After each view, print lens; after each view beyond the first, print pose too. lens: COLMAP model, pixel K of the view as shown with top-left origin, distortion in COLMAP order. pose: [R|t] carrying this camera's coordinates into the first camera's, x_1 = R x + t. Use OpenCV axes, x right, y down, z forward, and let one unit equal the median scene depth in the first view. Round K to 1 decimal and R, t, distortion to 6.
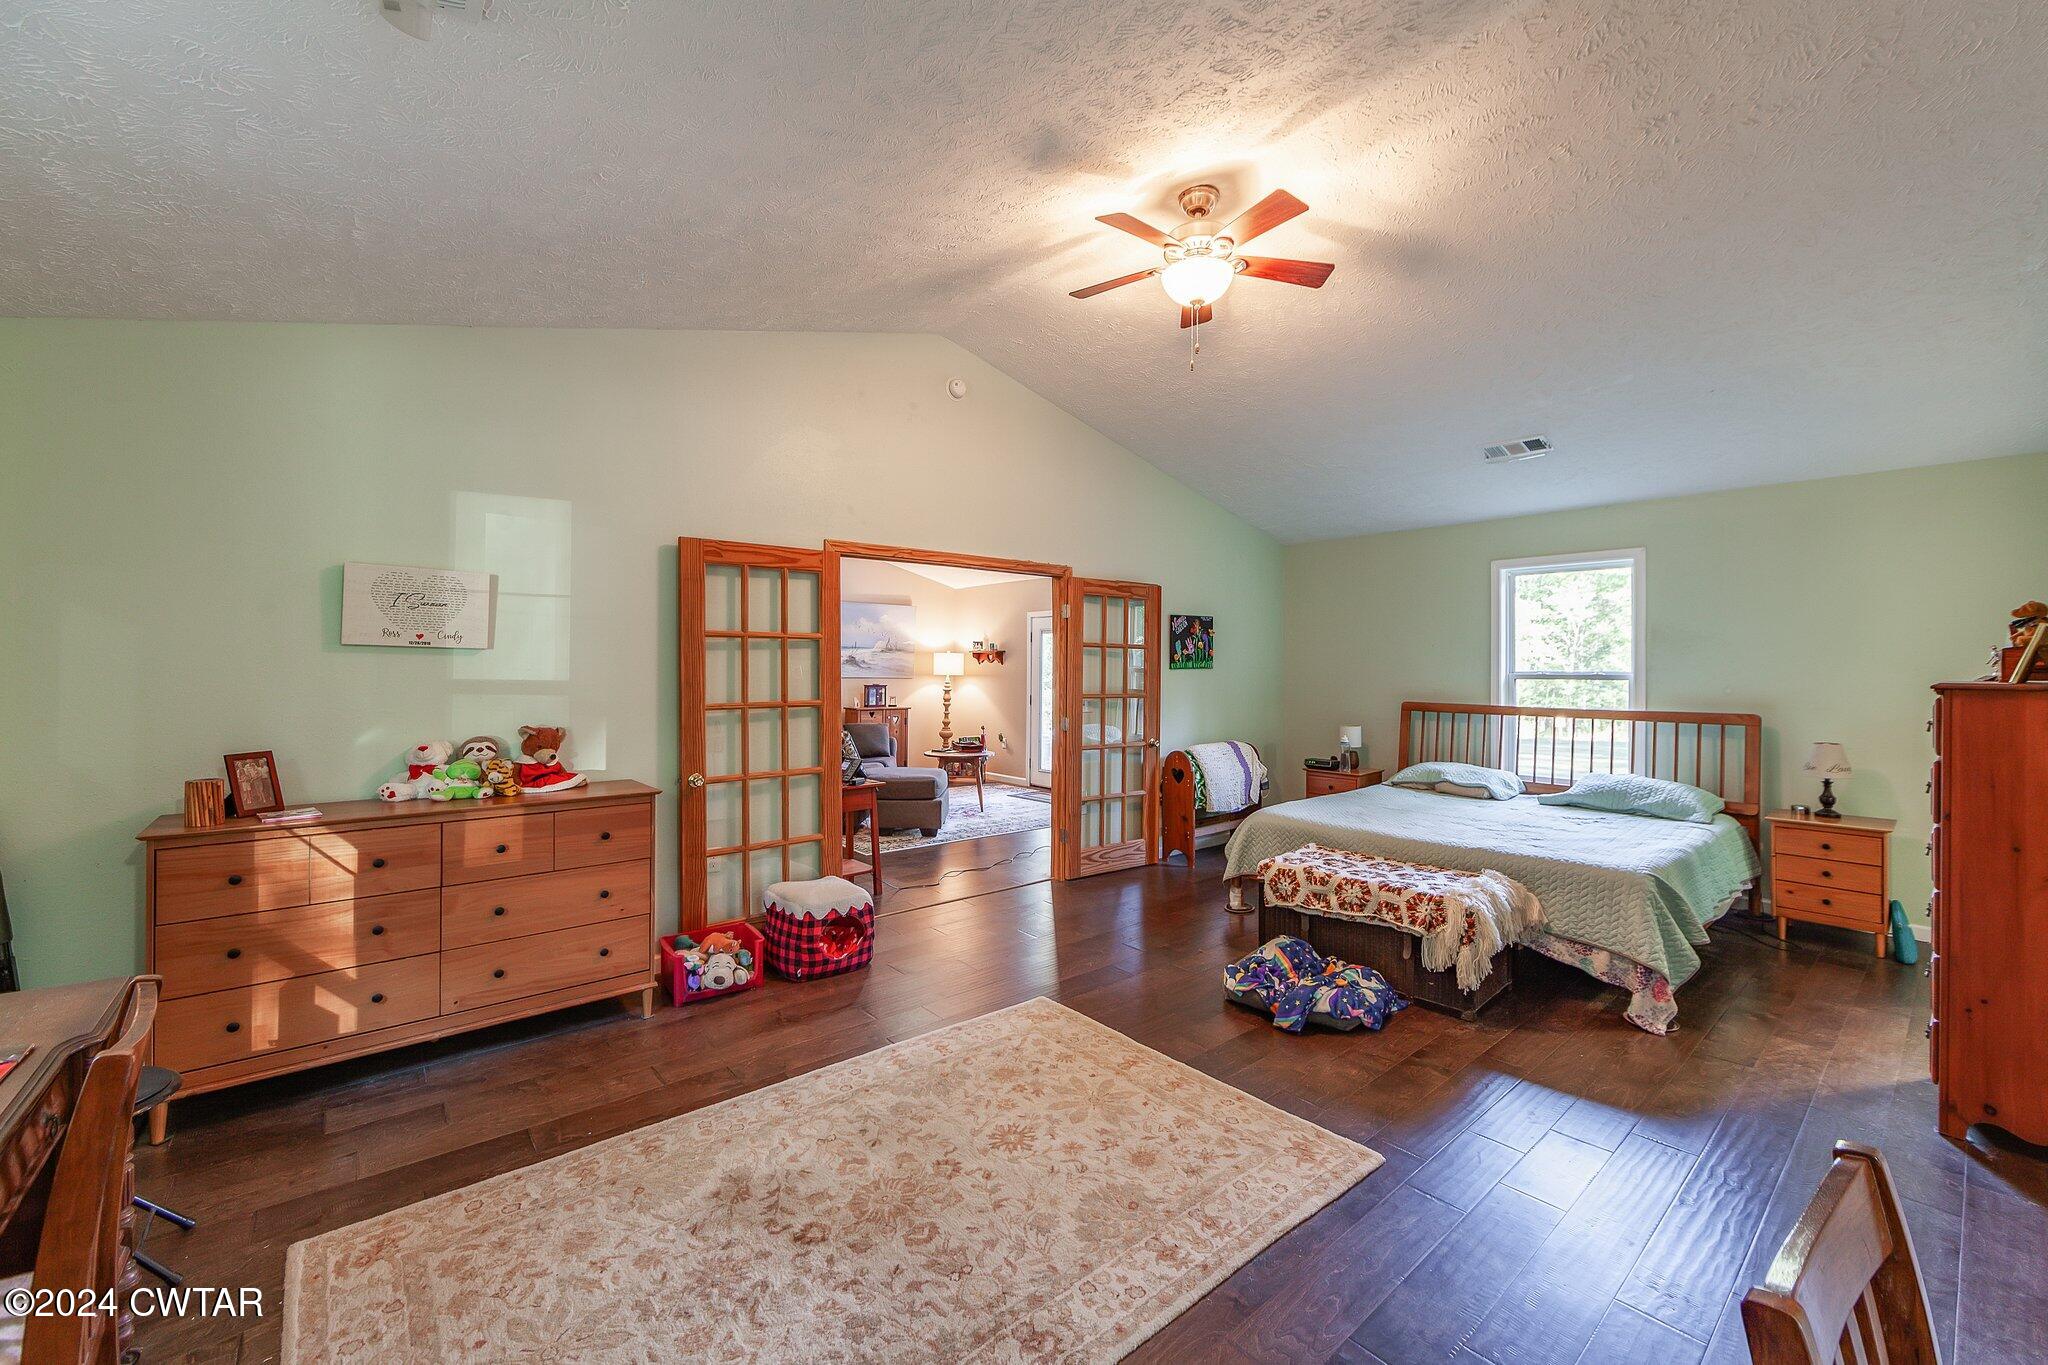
lens RADIAL K [[806.4, 0, 1020.4], [0, 806.4, 669.0], [0, 0, 1]] dist [-0.000094, -0.000001]
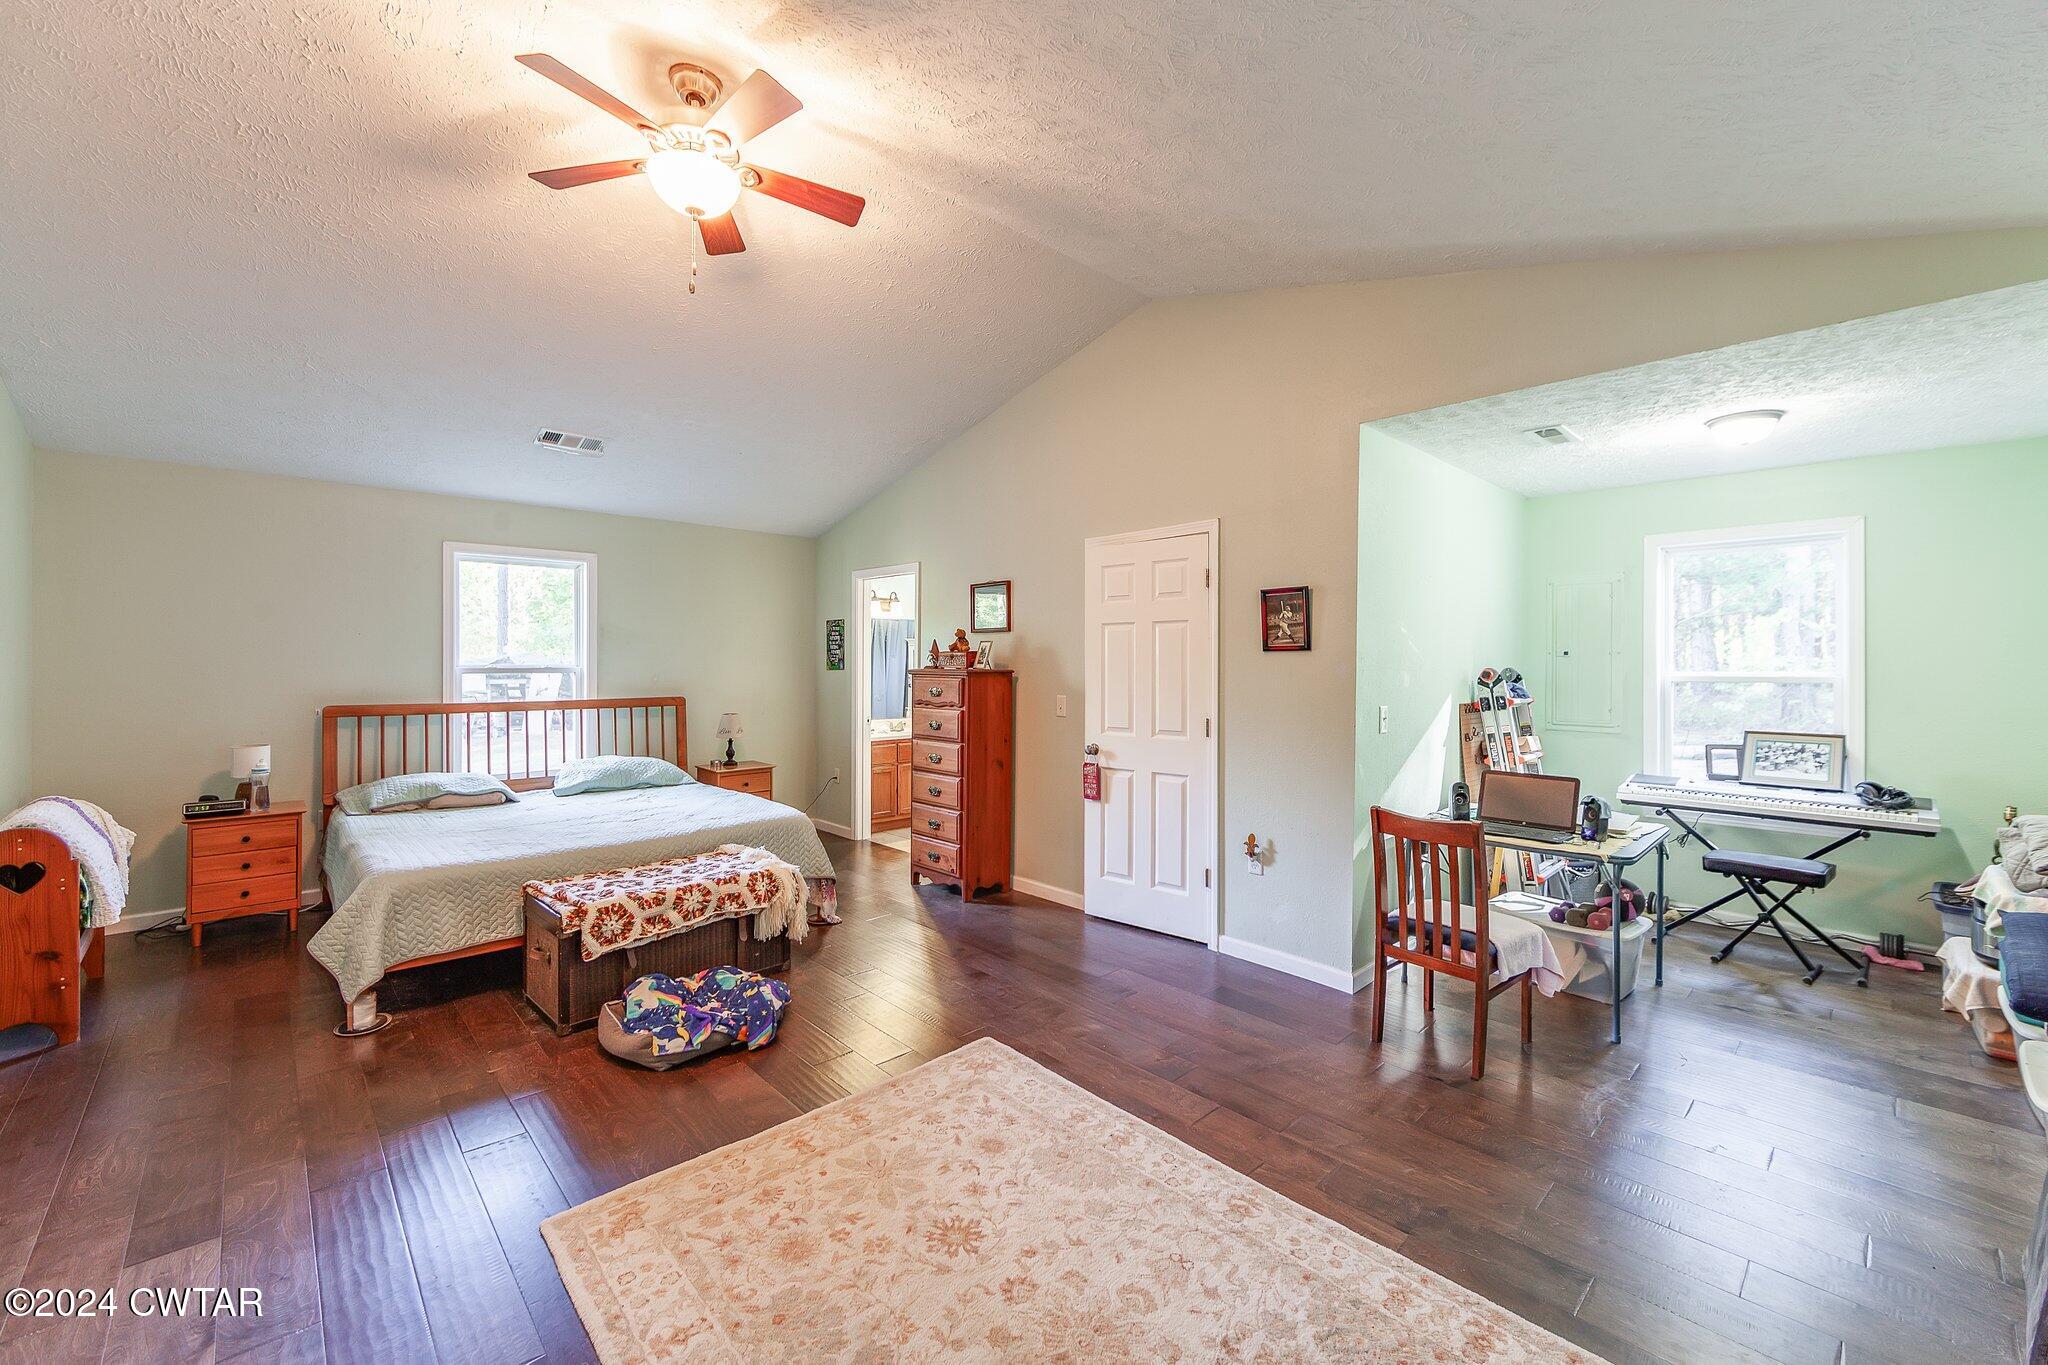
lens RADIAL K [[823.6, 0, 1025.3], [0, 823.6, 665.7], [0, 0, 1]] dist [-0.000520, -0.000031]
pose [[-0.055899, -0.008655, 0.998399, -0.557732], [0.000273, 0.999962, 0.008684, -0.006594], [-0.998436, 0.000758, -0.055894, 0.639290]]
